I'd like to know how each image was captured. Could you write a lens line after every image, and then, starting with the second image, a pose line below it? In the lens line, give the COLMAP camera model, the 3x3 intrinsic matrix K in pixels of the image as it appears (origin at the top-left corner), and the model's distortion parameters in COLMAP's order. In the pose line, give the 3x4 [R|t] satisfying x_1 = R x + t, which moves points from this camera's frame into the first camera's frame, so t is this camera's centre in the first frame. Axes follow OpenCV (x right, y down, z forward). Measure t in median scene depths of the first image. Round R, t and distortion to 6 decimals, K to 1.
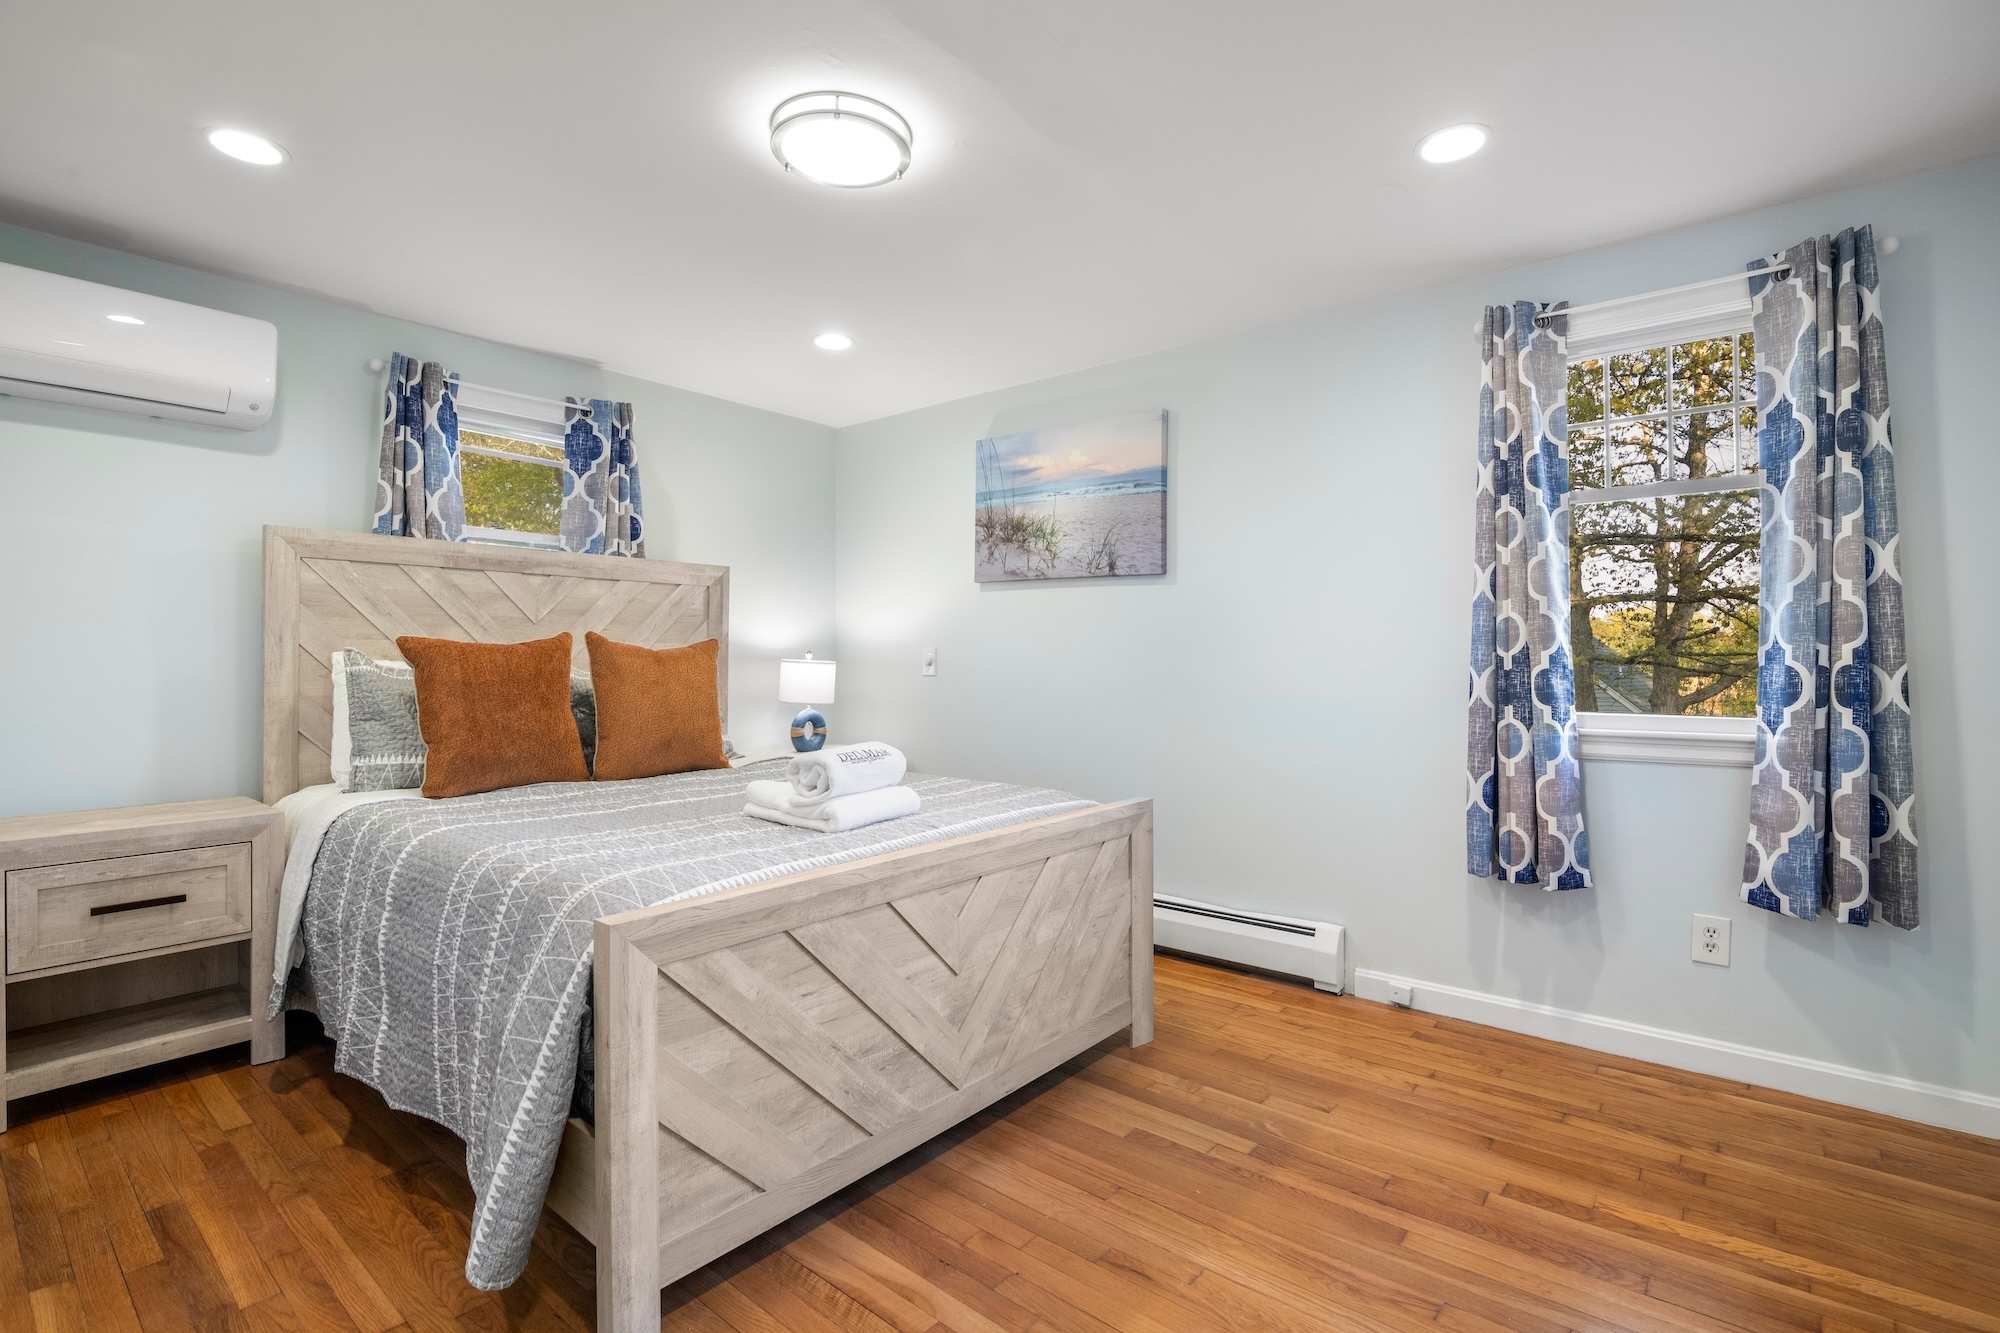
lens RADIAL K [[928.3, 0, 1000.9], [0, 928.3, 652.6], [0, 0, 1]] dist [-0.020795, 0.000637]
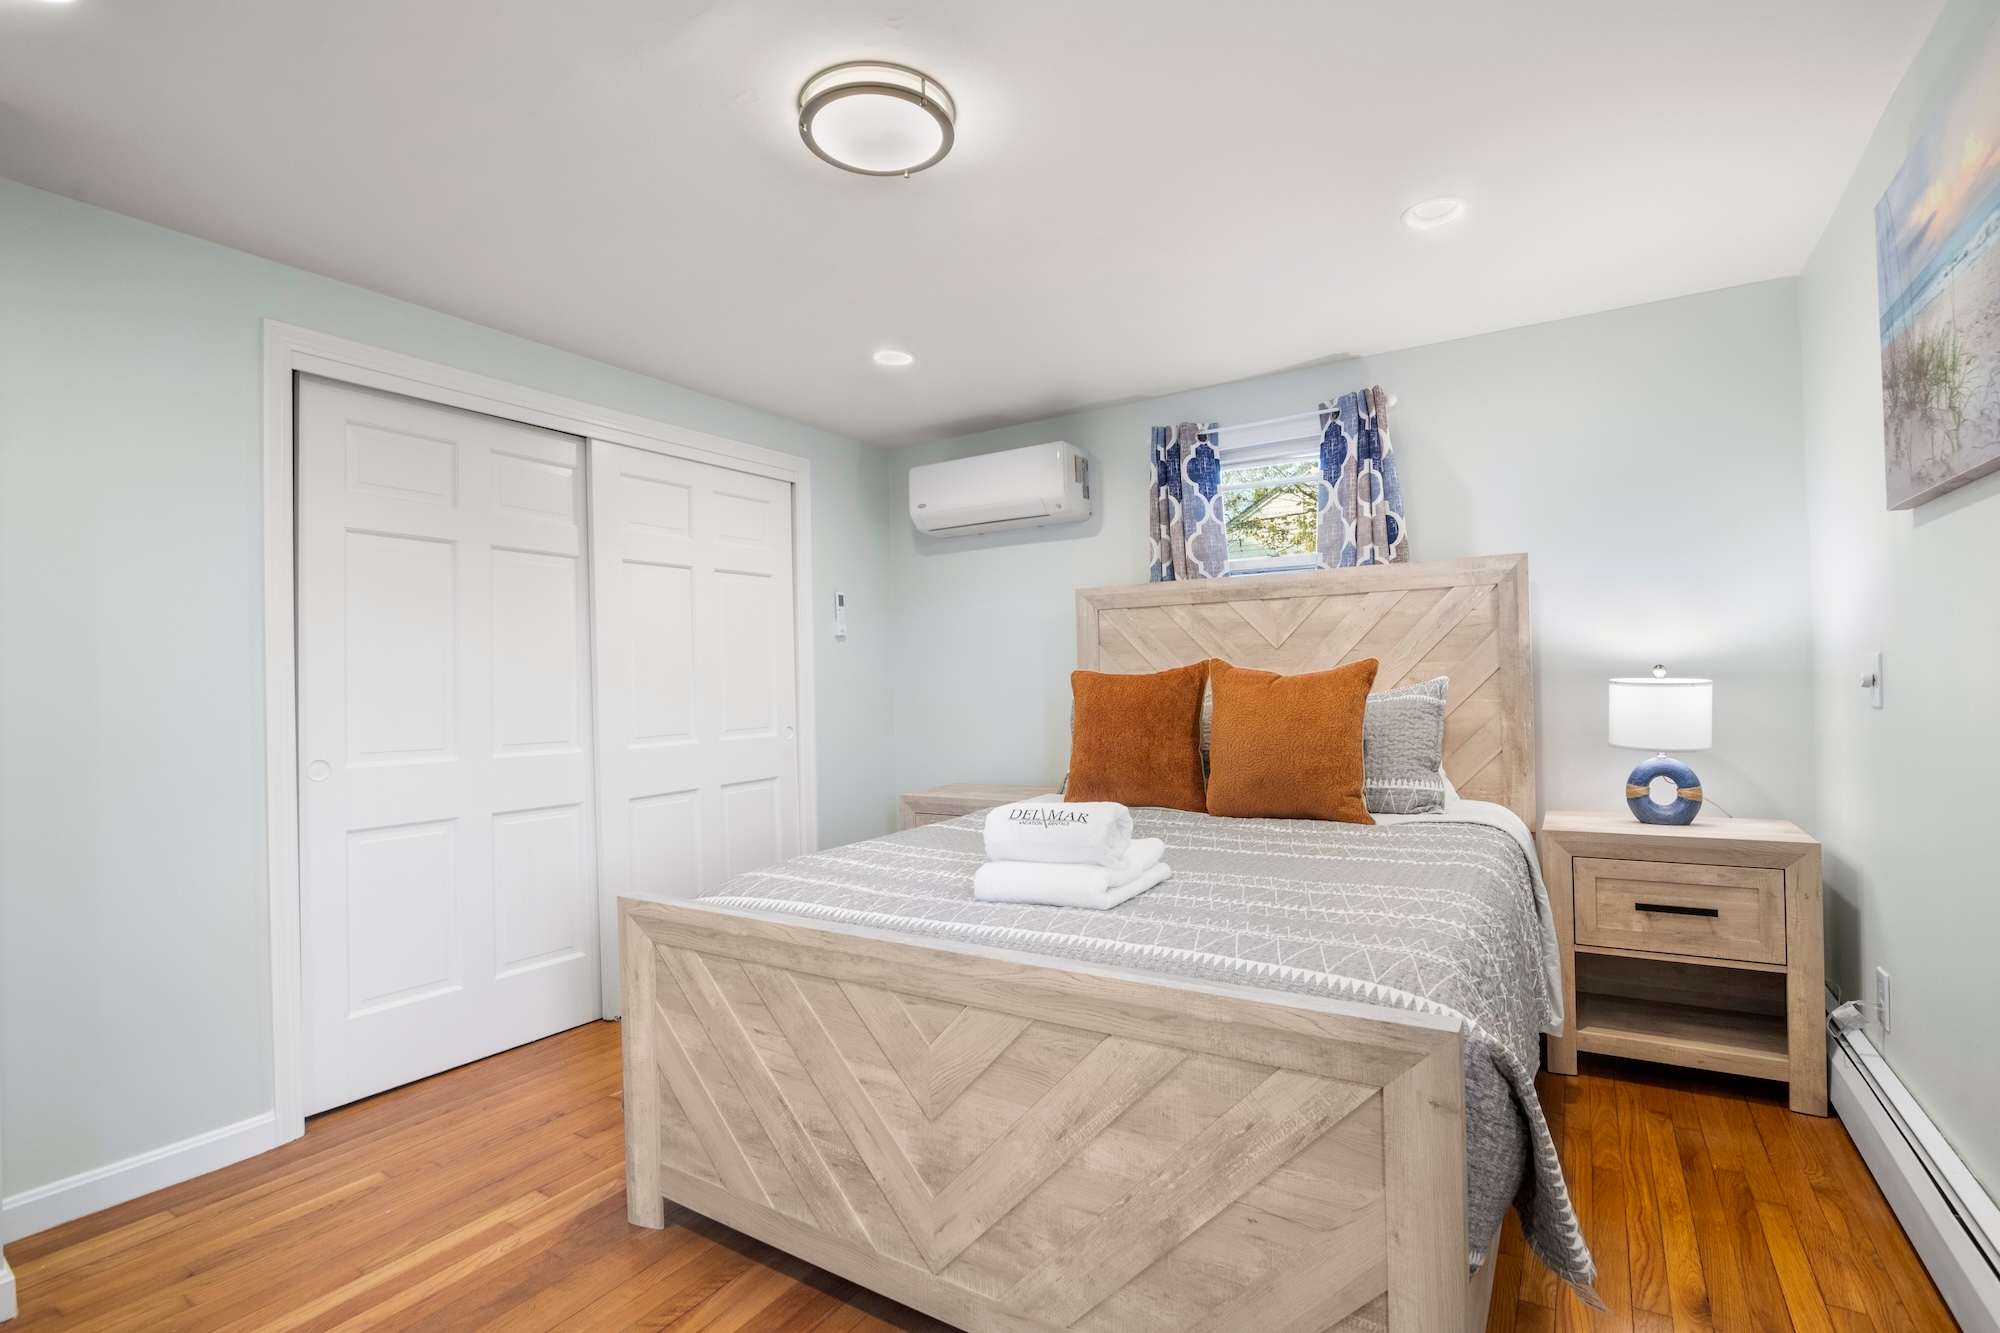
lens RADIAL K [[910.6, 0, 1000.0], [0, 910.6, 666.5], [0, 0, 1]] dist [-0.025541, 0.000176]
pose [[0.125442, -0.023730, -0.991817, 0.435682], [0.029525, 0.999360, -0.020176, -0.001823], [0.991662, -0.026753, 0.126062, 0.609781]]
